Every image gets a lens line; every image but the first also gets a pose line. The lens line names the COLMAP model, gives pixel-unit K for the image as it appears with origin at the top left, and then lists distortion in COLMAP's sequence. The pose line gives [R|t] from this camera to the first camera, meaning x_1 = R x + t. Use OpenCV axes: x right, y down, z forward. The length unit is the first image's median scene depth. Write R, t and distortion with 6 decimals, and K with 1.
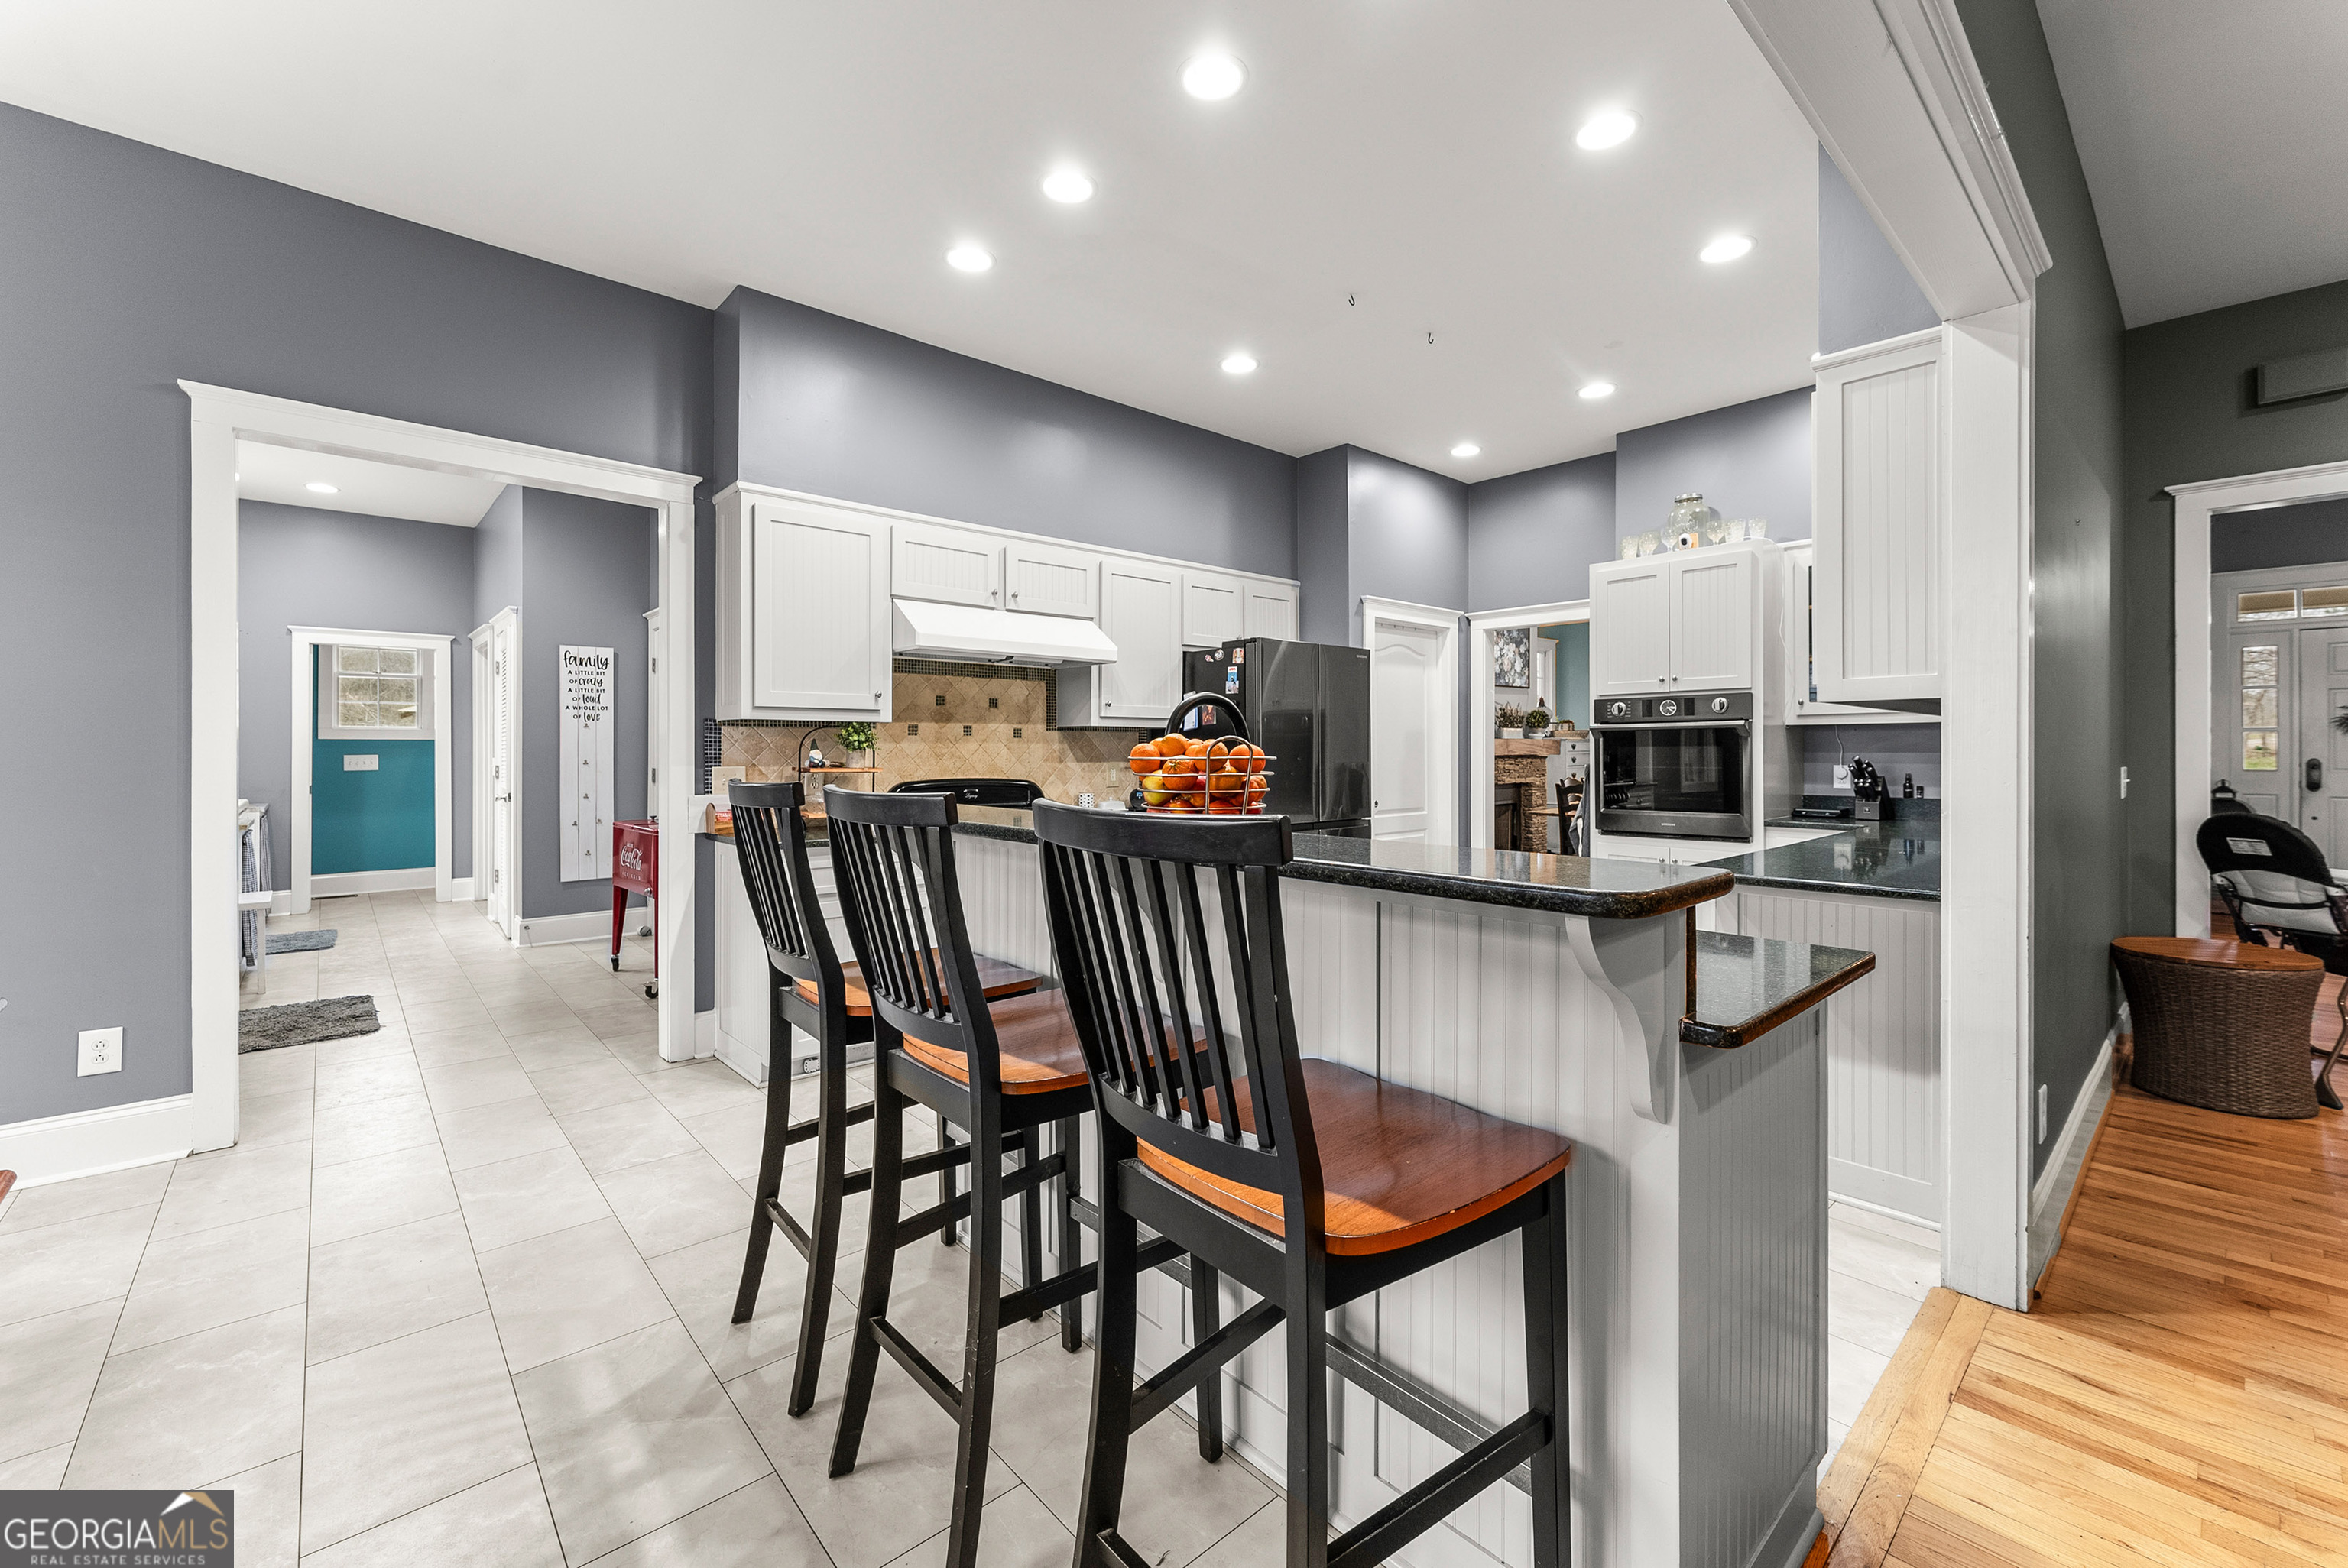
lens RADIAL K [[955.6, 0, 1163.7], [0, 955.6, 743.9], [0, 0, 1]] dist [0.001176, 0.000880]
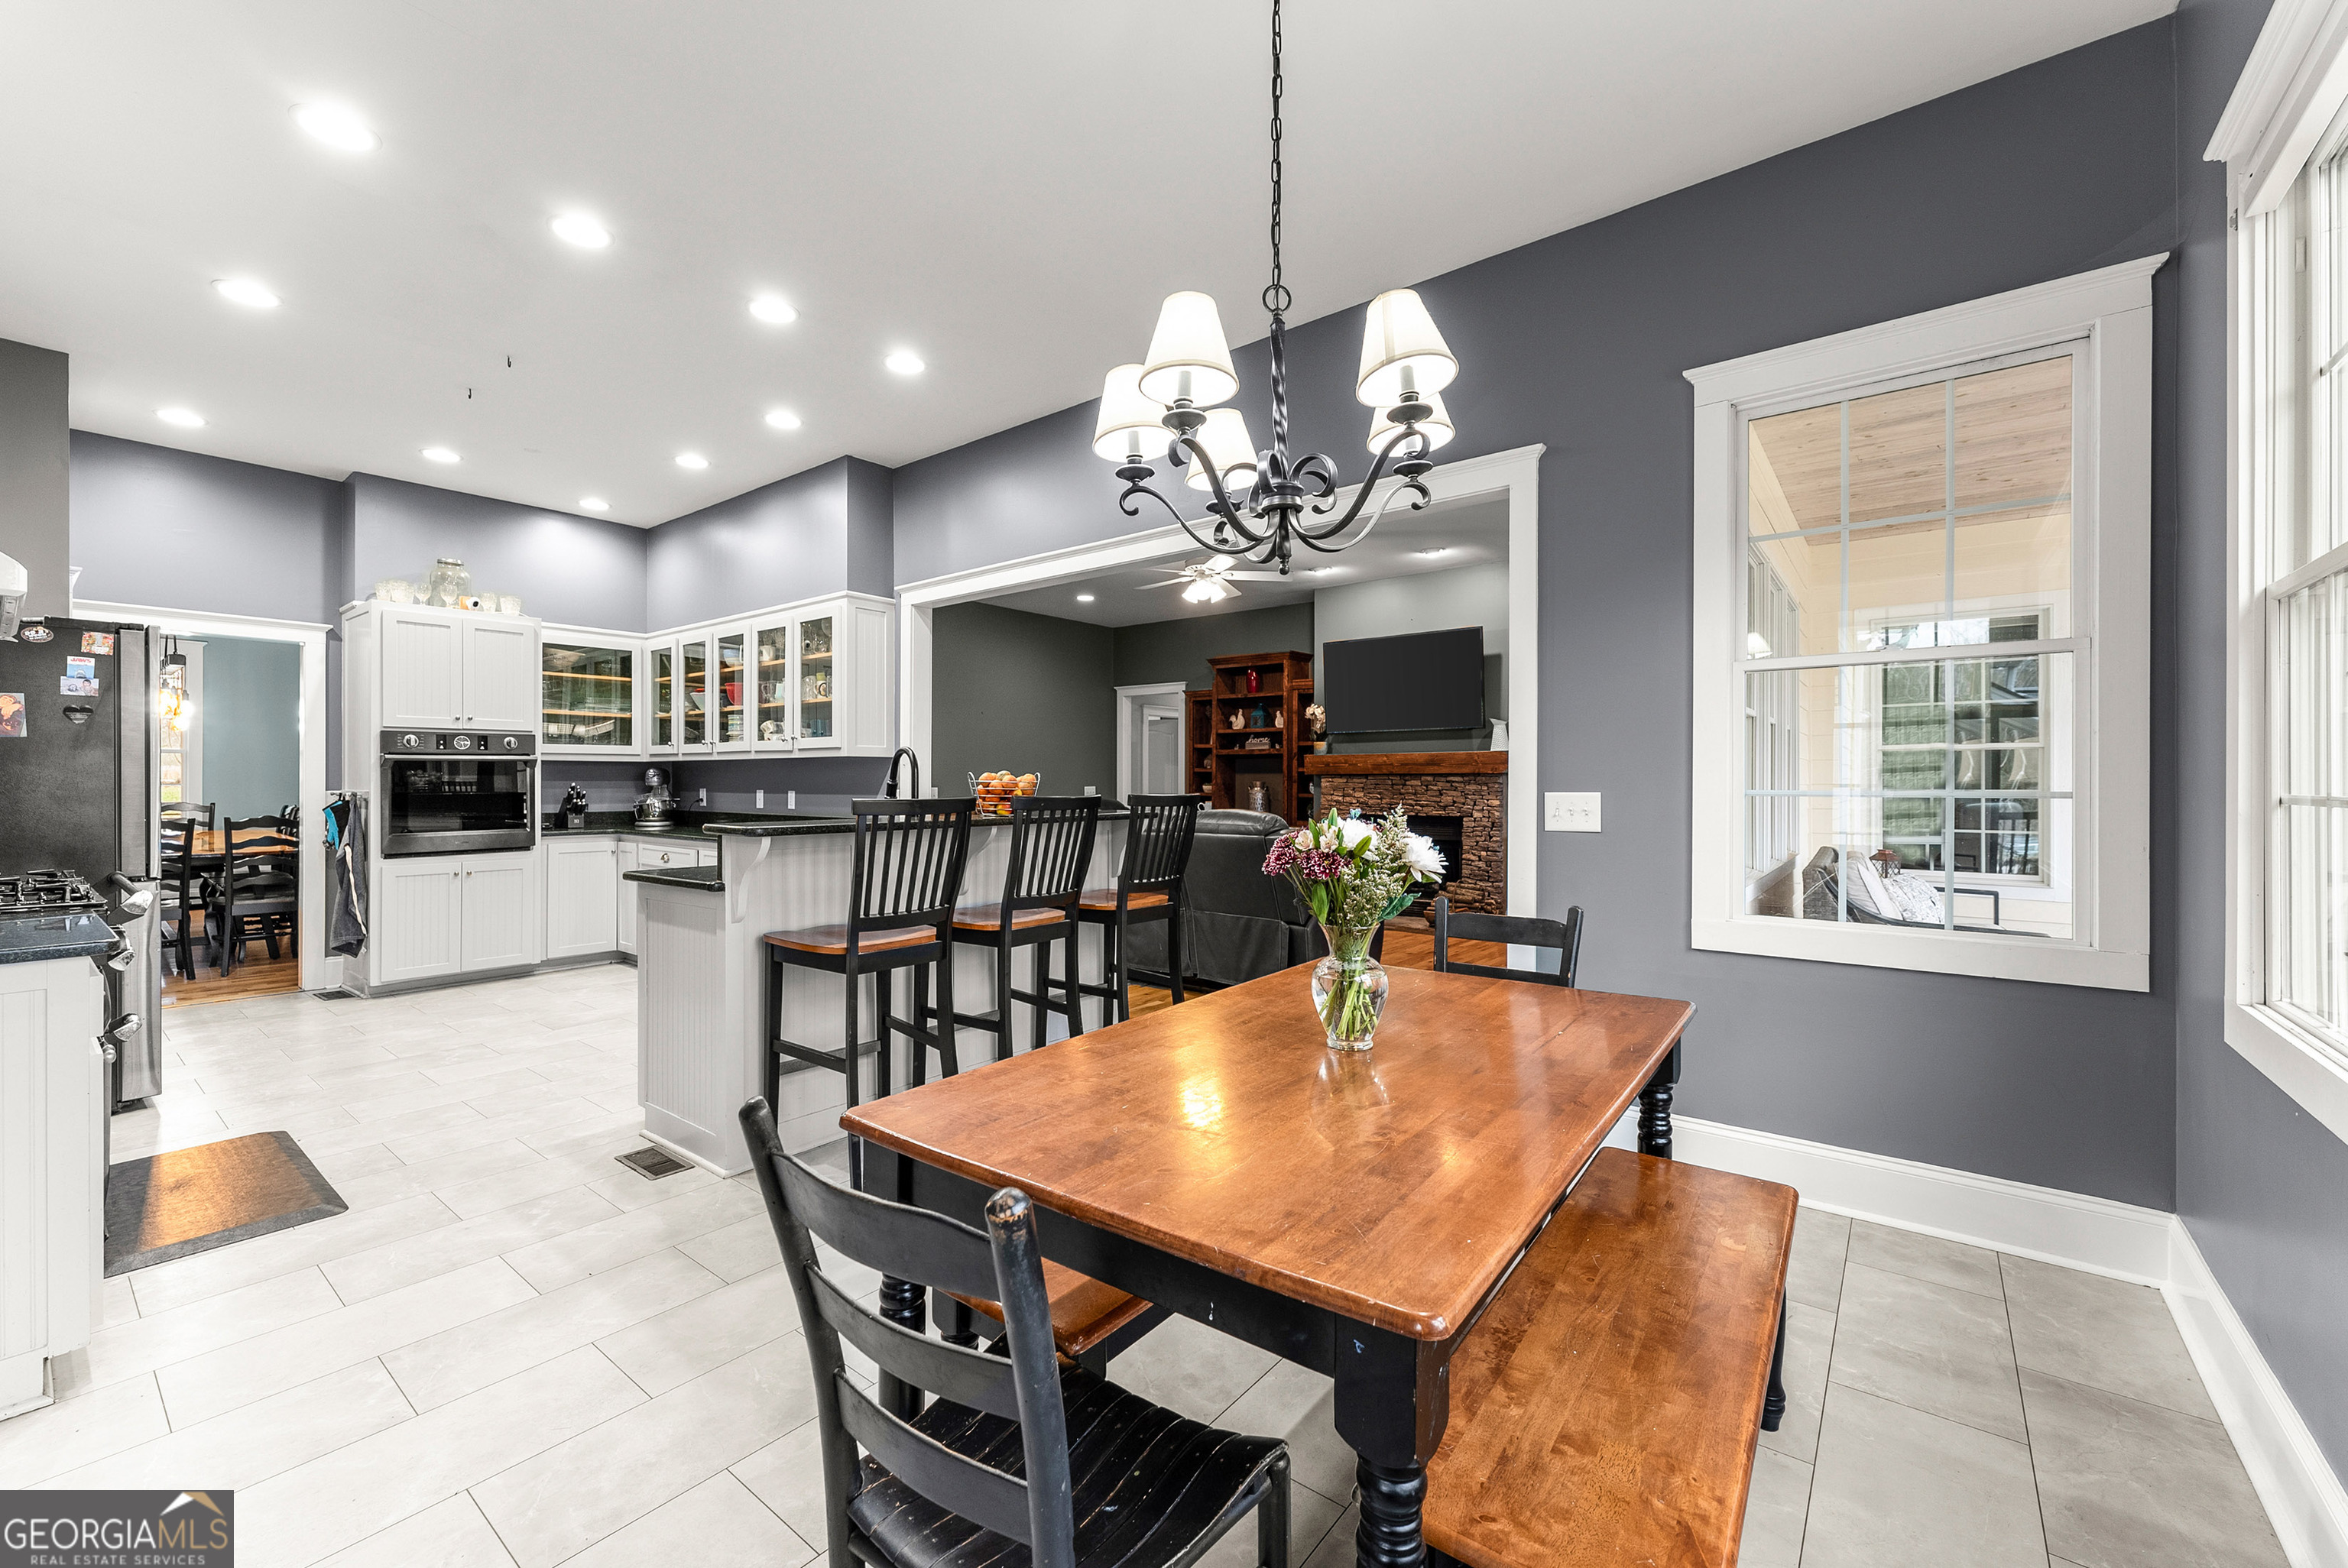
lens RADIAL K [[955.6, 0, 1178.5], [0, 955.6, 781.4], [0, 0, 1]] dist [0.001176, 0.000880]
pose [[-0.175993, -0.000164, 0.984391, -0.771395], [-0.005168, 0.999986, -0.000757, 0.006538], [-0.984378, -0.005221, -0.175992, 0.339553]]
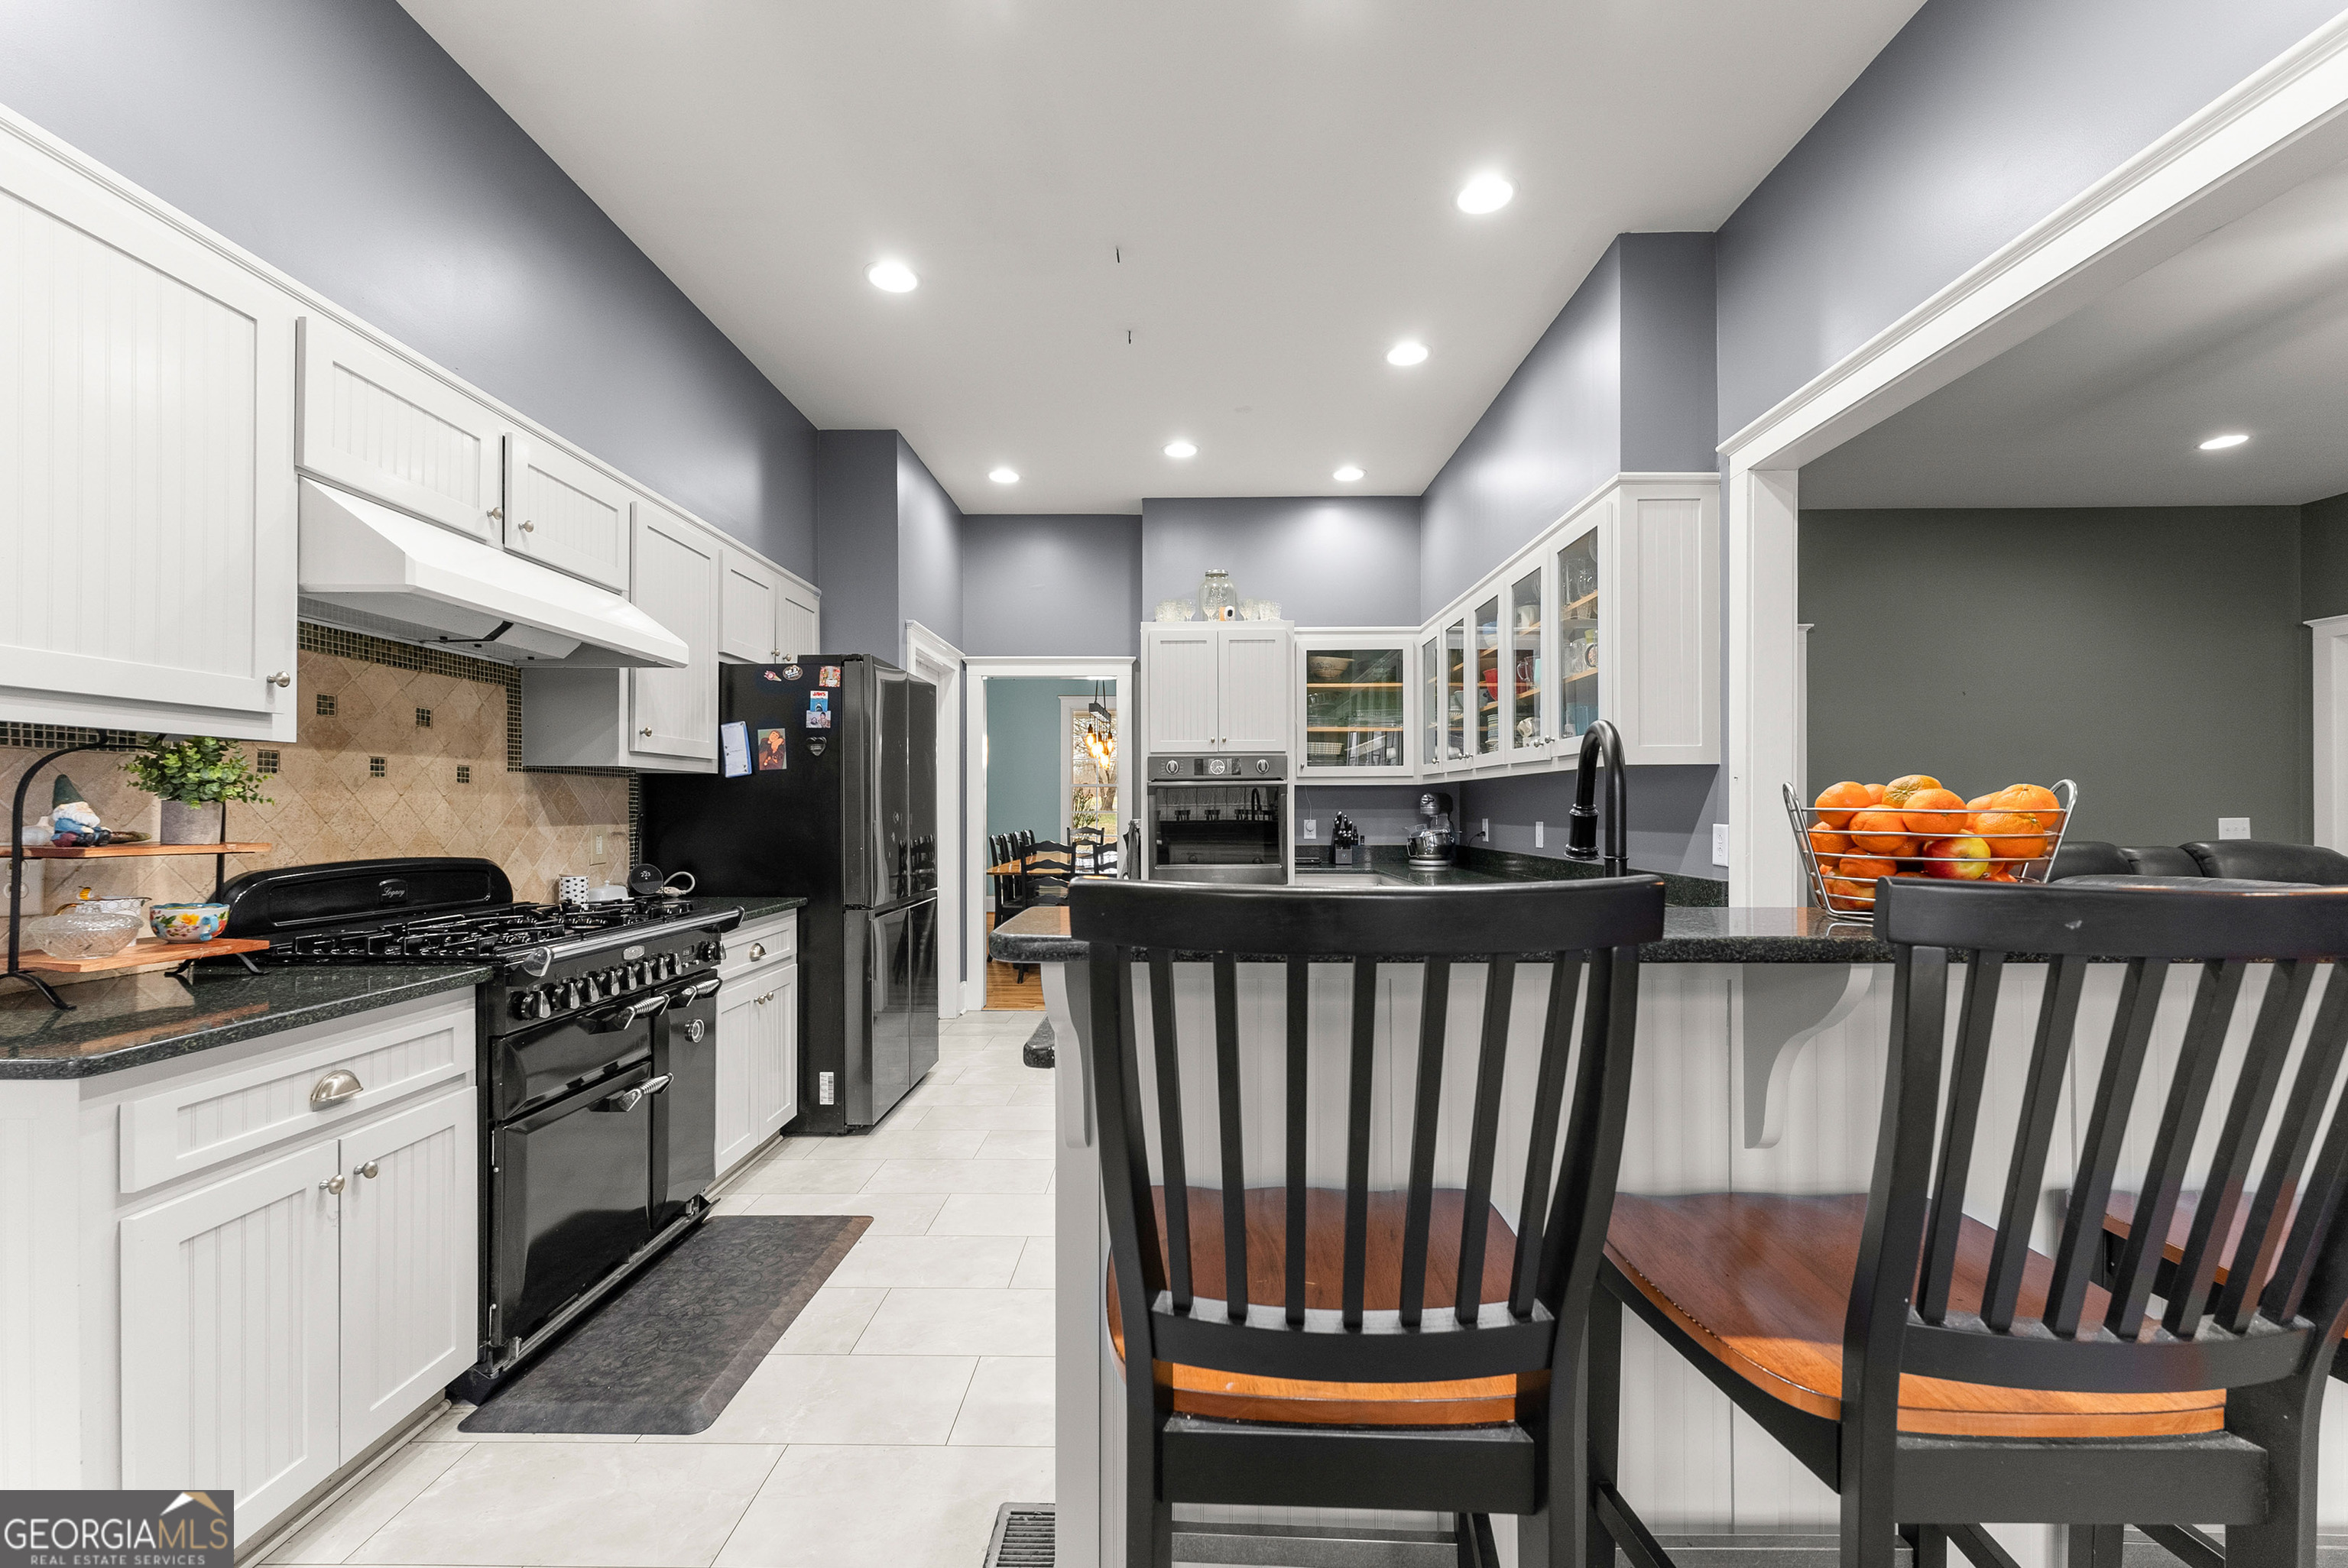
lens RADIAL K [[955.6, 0, 1168.2], [0, 955.6, 802.5], [0, 0, 1]] dist [0.001176, 0.000880]
pose [[0.676542, 0.004278, 0.736392, -0.288073], [-0.002324, 0.999991, -0.003675, 0.006216], [-0.736401, 0.000775, 0.676545, 0.318432]]
